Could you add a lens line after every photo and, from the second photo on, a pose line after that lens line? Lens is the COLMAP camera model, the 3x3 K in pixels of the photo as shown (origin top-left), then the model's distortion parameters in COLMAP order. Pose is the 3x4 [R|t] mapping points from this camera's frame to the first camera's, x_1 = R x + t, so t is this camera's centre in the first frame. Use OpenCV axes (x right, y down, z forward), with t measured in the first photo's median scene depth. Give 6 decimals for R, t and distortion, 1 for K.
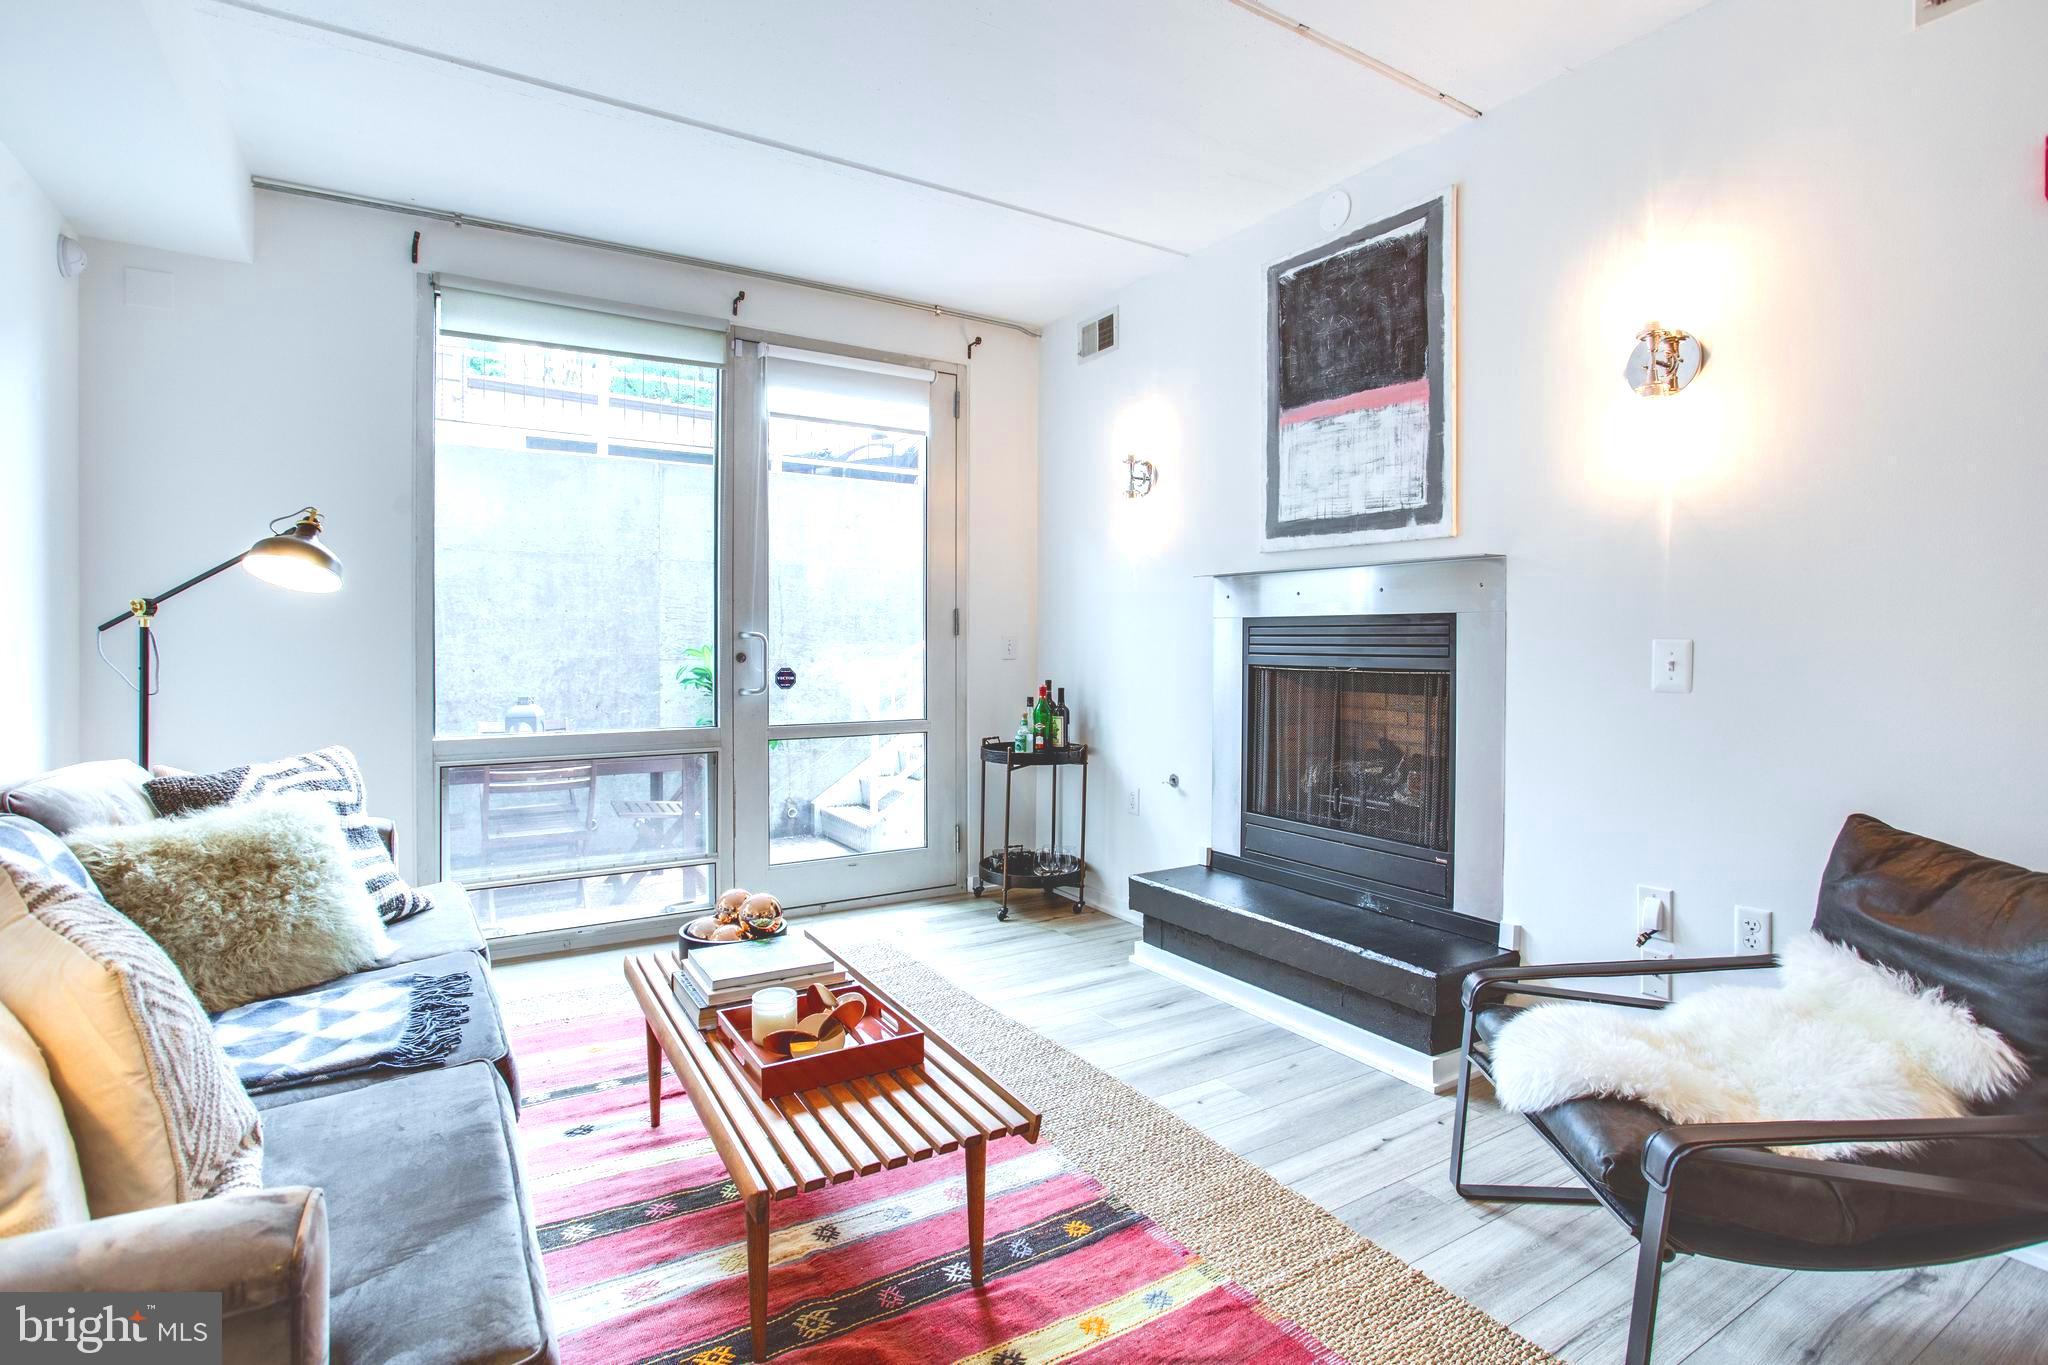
lens RADIAL K [[1000.7, 0, 1024.9], [0, 1000.7, 650.5], [0, 0, 1]] dist [-0.038173, 0.020686]
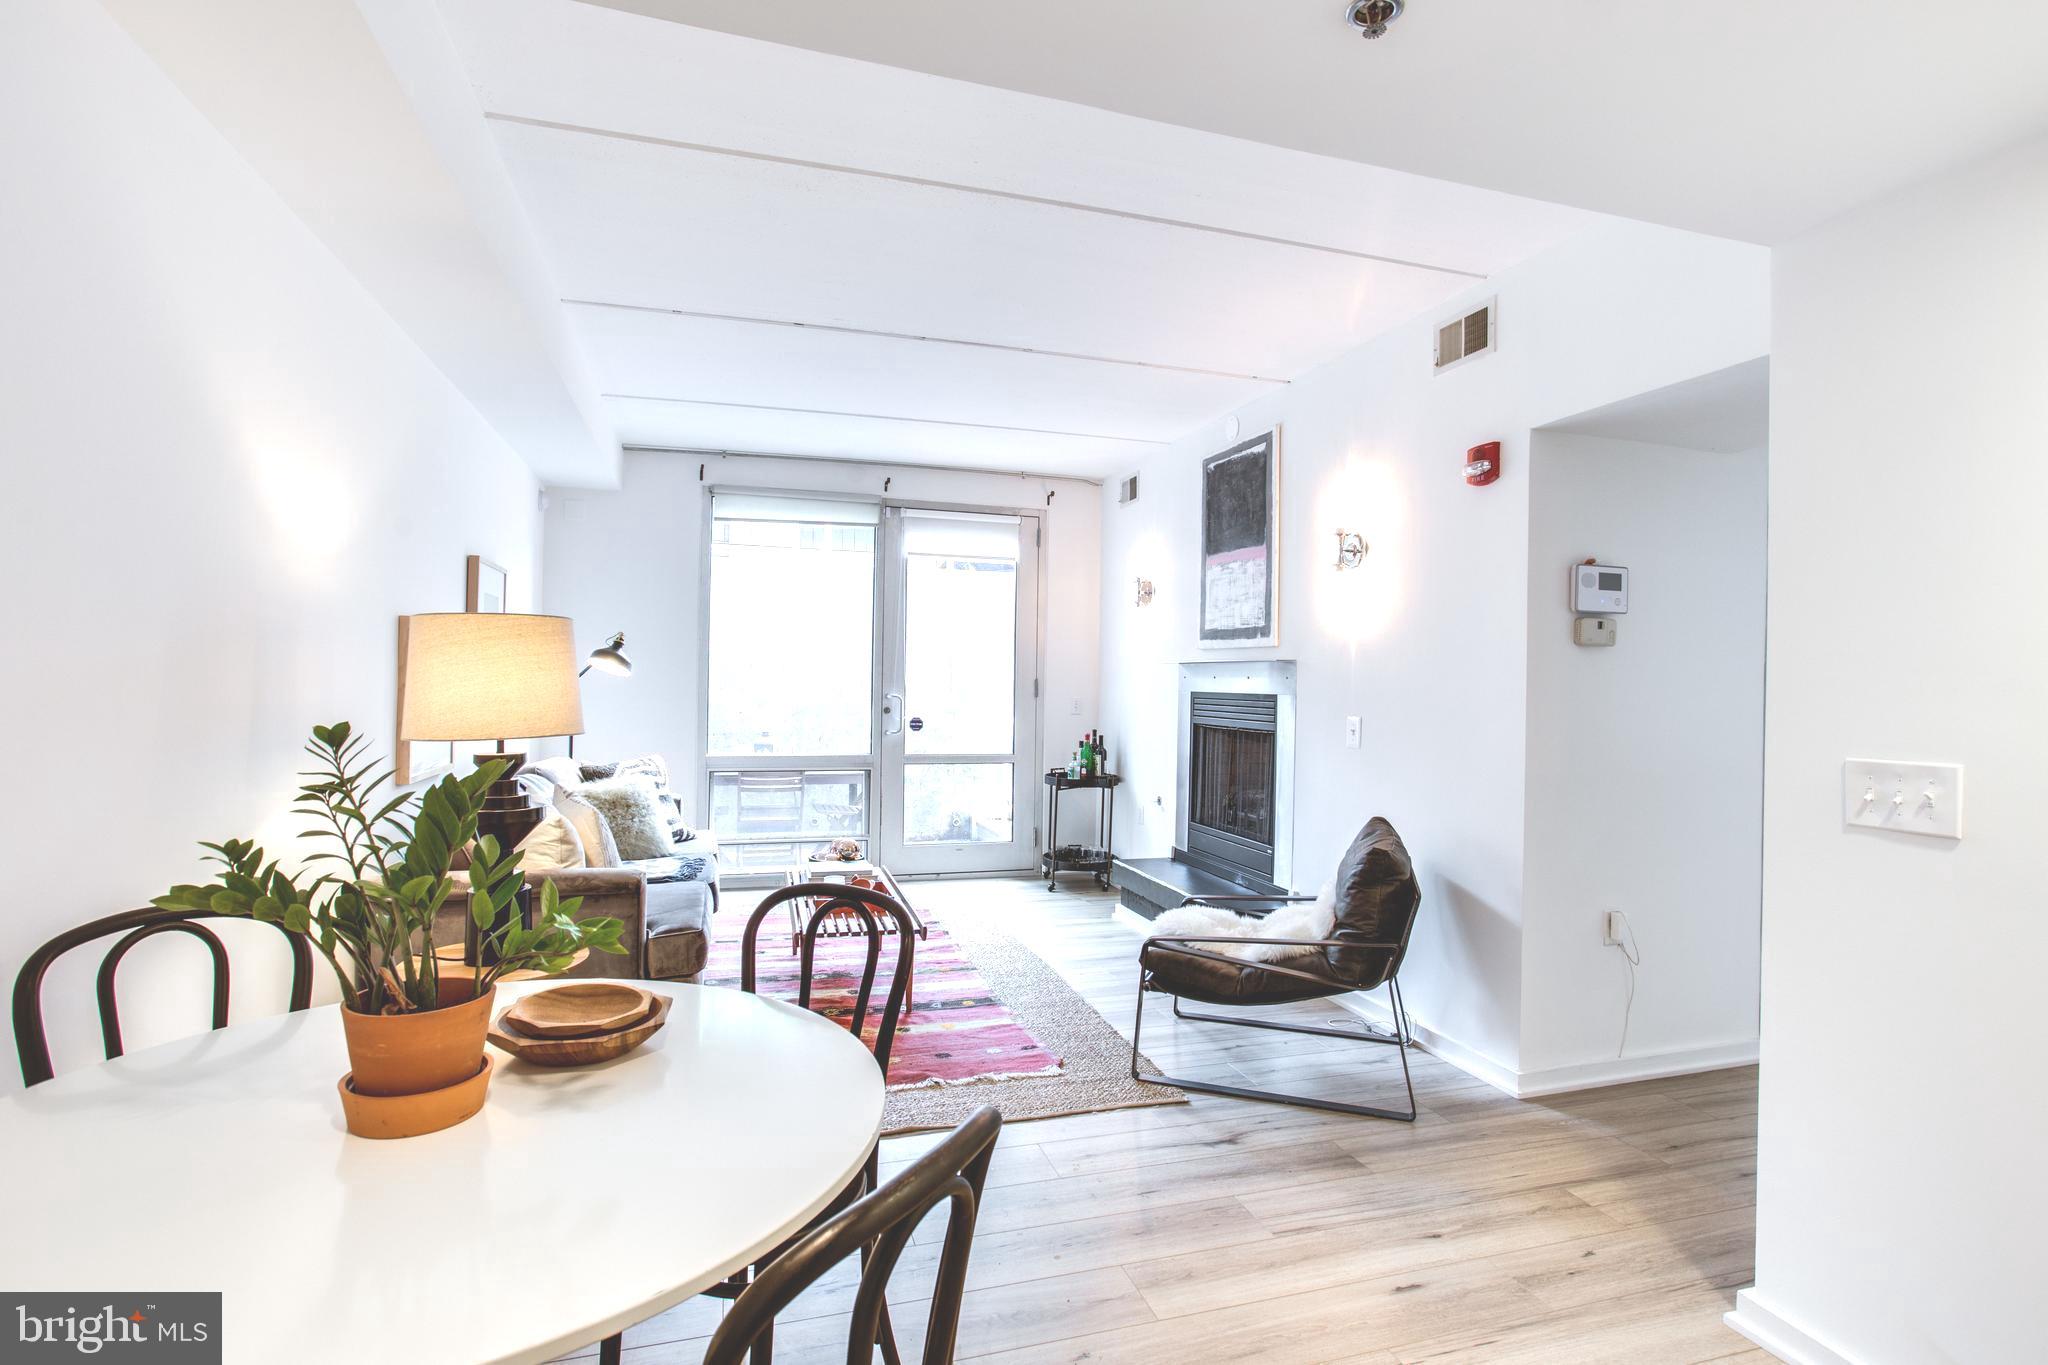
lens RADIAL K [[1001.2, 0, 1024.0], [0, 1001.2, 682.5], [0, 0, 1]] dist [-0.035545, 0.000246]
pose [[0.965483, 0.013000, -0.260140, 0.383438], [-0.015608, 0.999846, -0.007962, -0.031985], [0.259996, 0.011747, 0.965538, -0.531410]]
